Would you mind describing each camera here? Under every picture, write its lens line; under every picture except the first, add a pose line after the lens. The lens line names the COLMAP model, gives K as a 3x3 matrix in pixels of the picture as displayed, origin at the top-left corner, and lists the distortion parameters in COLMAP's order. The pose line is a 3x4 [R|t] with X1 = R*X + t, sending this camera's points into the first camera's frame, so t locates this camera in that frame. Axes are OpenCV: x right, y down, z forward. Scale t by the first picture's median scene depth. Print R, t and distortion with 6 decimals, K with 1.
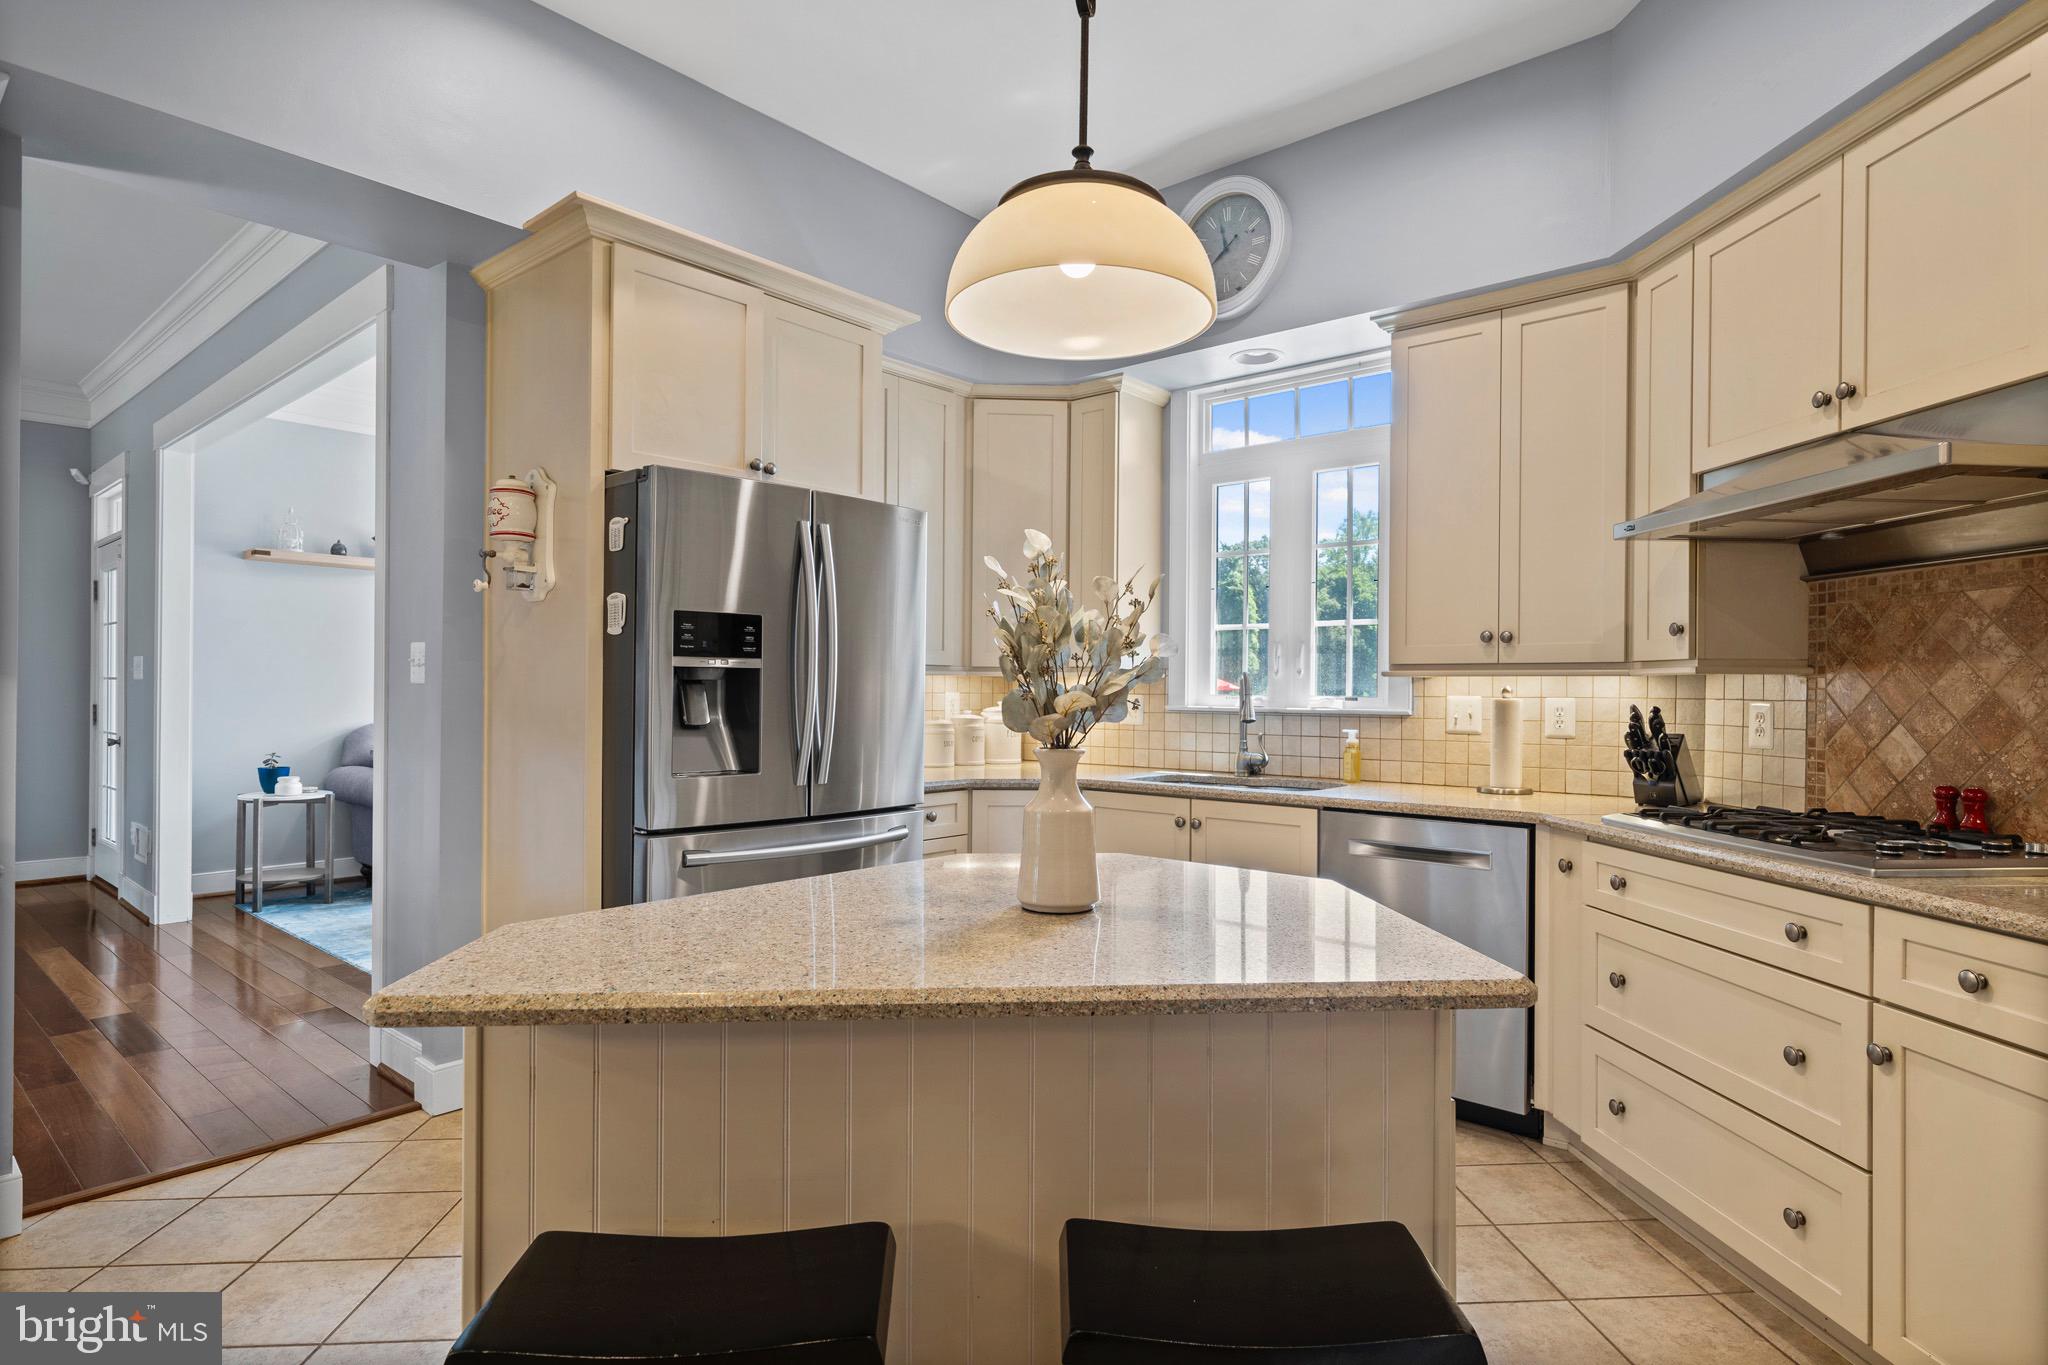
lens RADIAL K [[1079.6, 0, 1037.7], [0, 1079.6, 690.3], [0, 0, 1]] dist [0.001986, 0.000954]
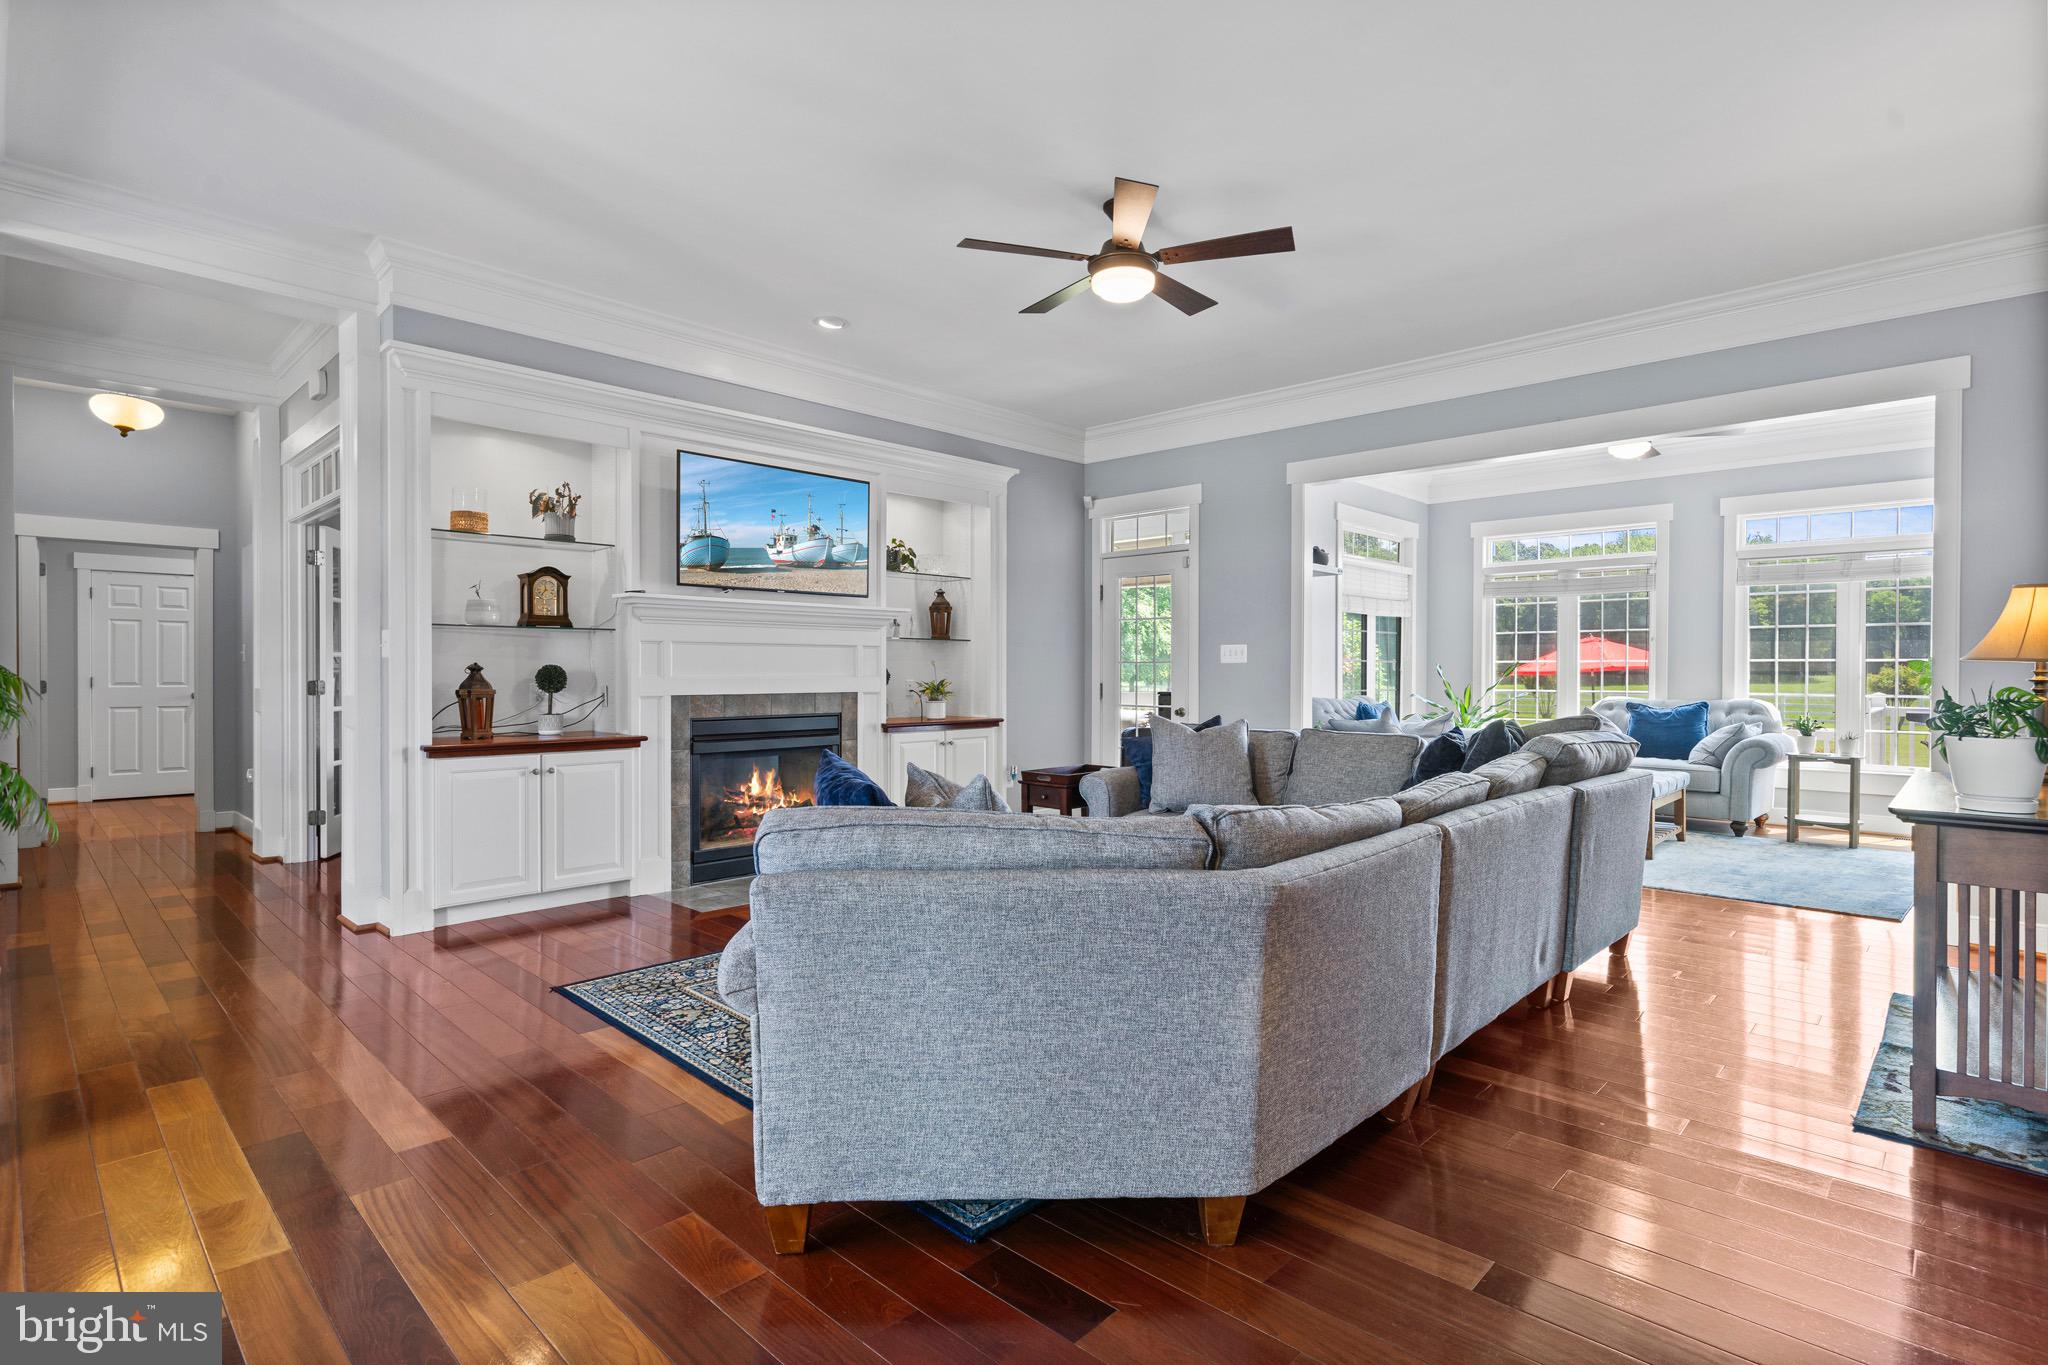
lens RADIAL K [[993.3, 0, 1032.7], [0, 993.3, 687.5], [0, 0, 1]] dist [0.001176, 0.000299]
pose [[0.998390, -0.004015, -0.056584, -2.056069], [0.004847, 0.999882, 0.014575, 0.001321], [0.056519, -0.014826, 0.998291, -0.373873]]
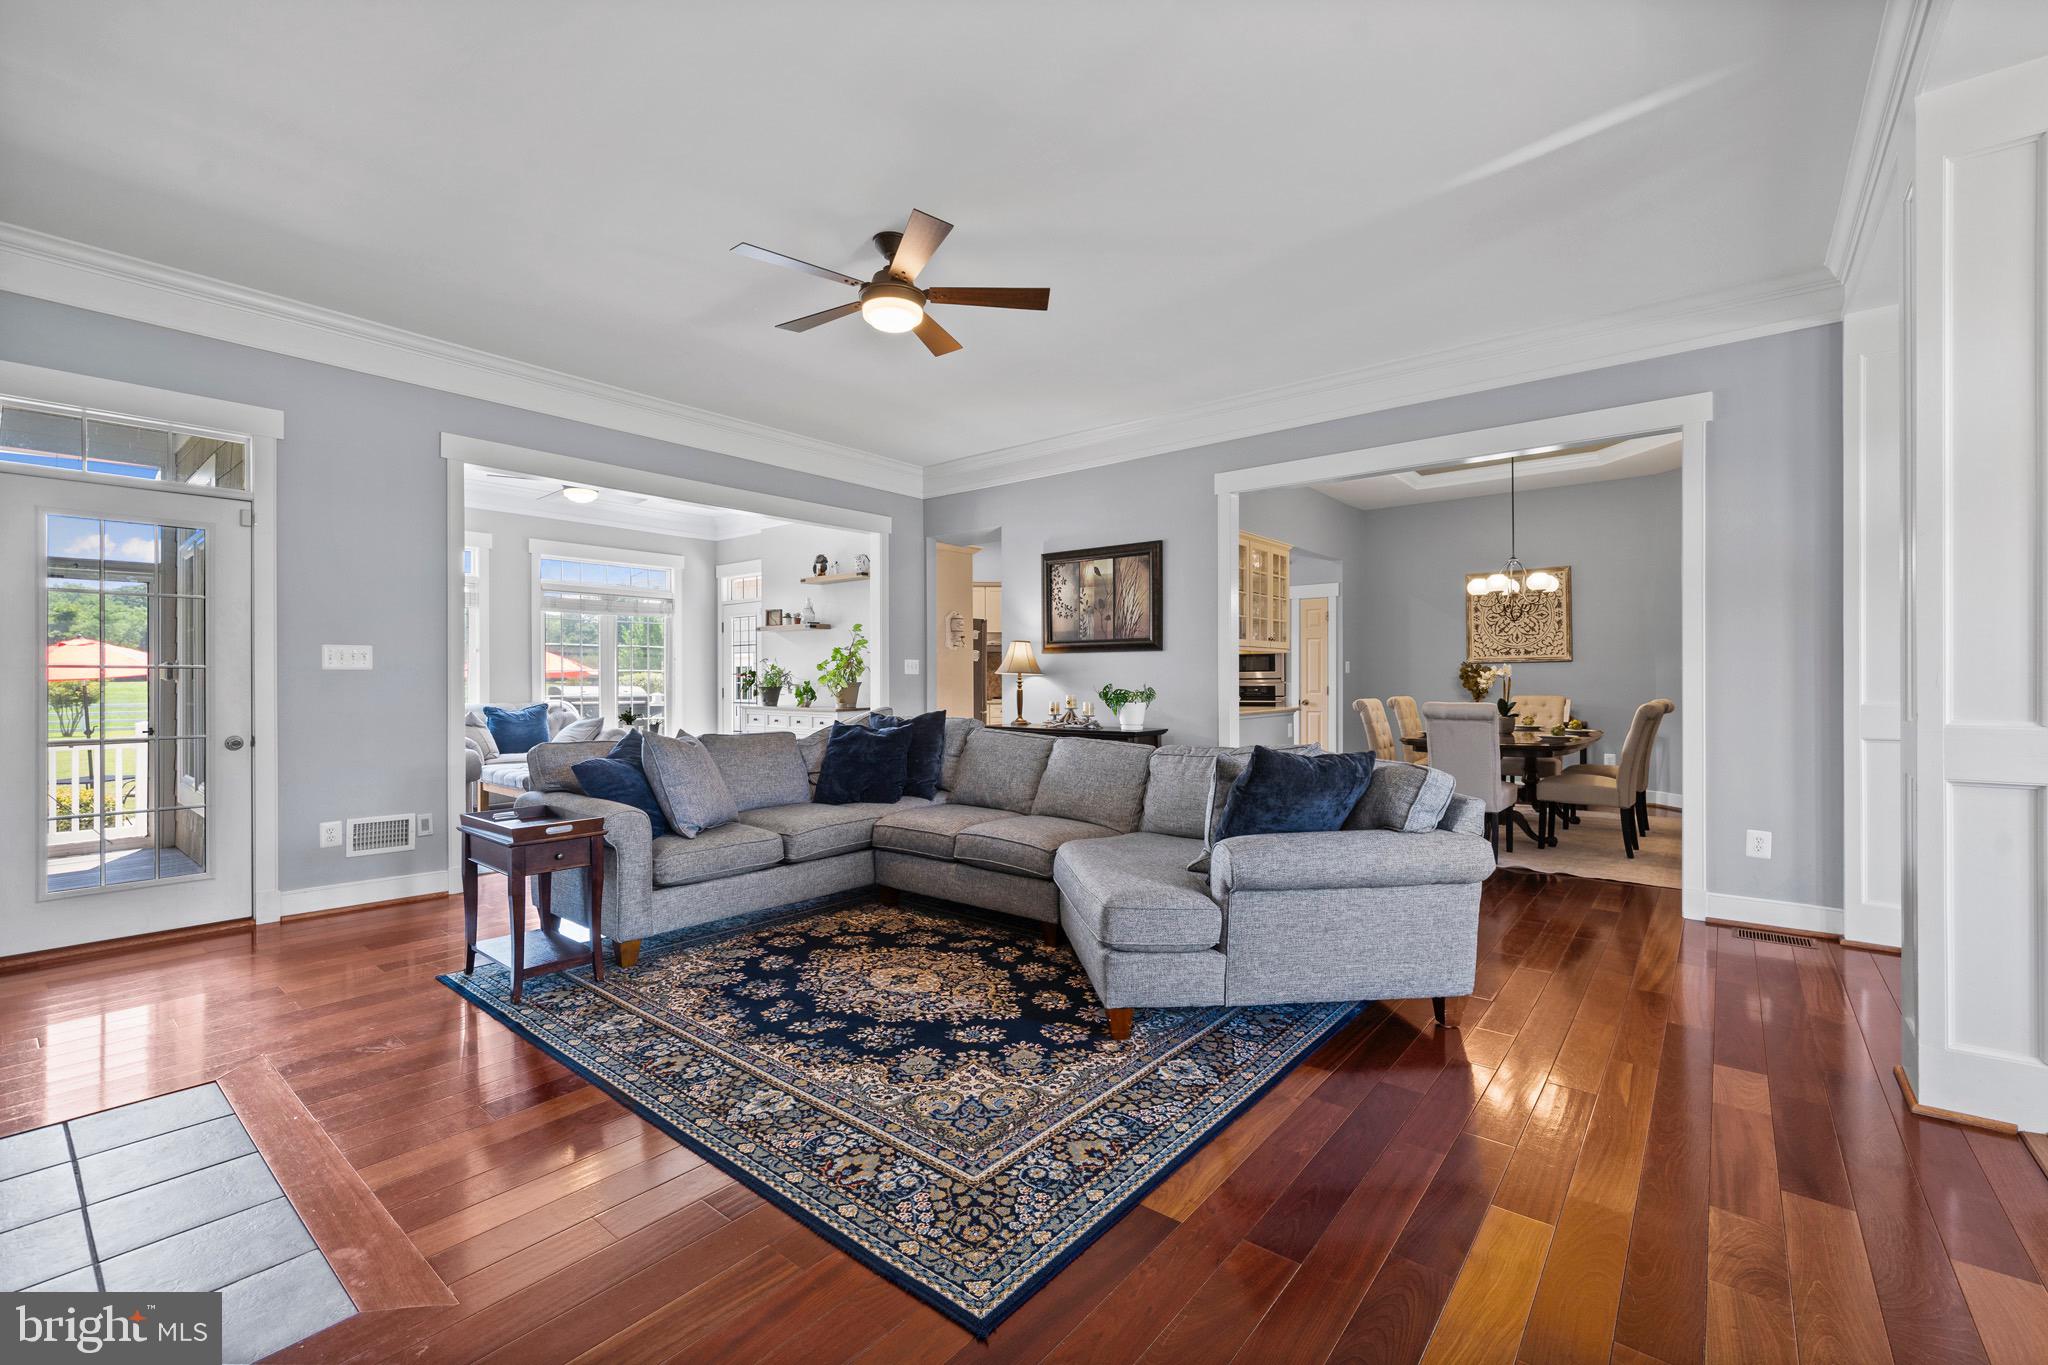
lens RADIAL K [[855.7, 0, 1030.3], [0, 855.7, 676.4], [0, 0, 1]] dist [0.000696, -0.000064]
pose [[-0.022967, -0.004525, 0.999726, -3.289003], [0.003622, 0.999983, 0.004610, -0.010091], [-0.999730, 0.003727, -0.022950, 0.853564]]
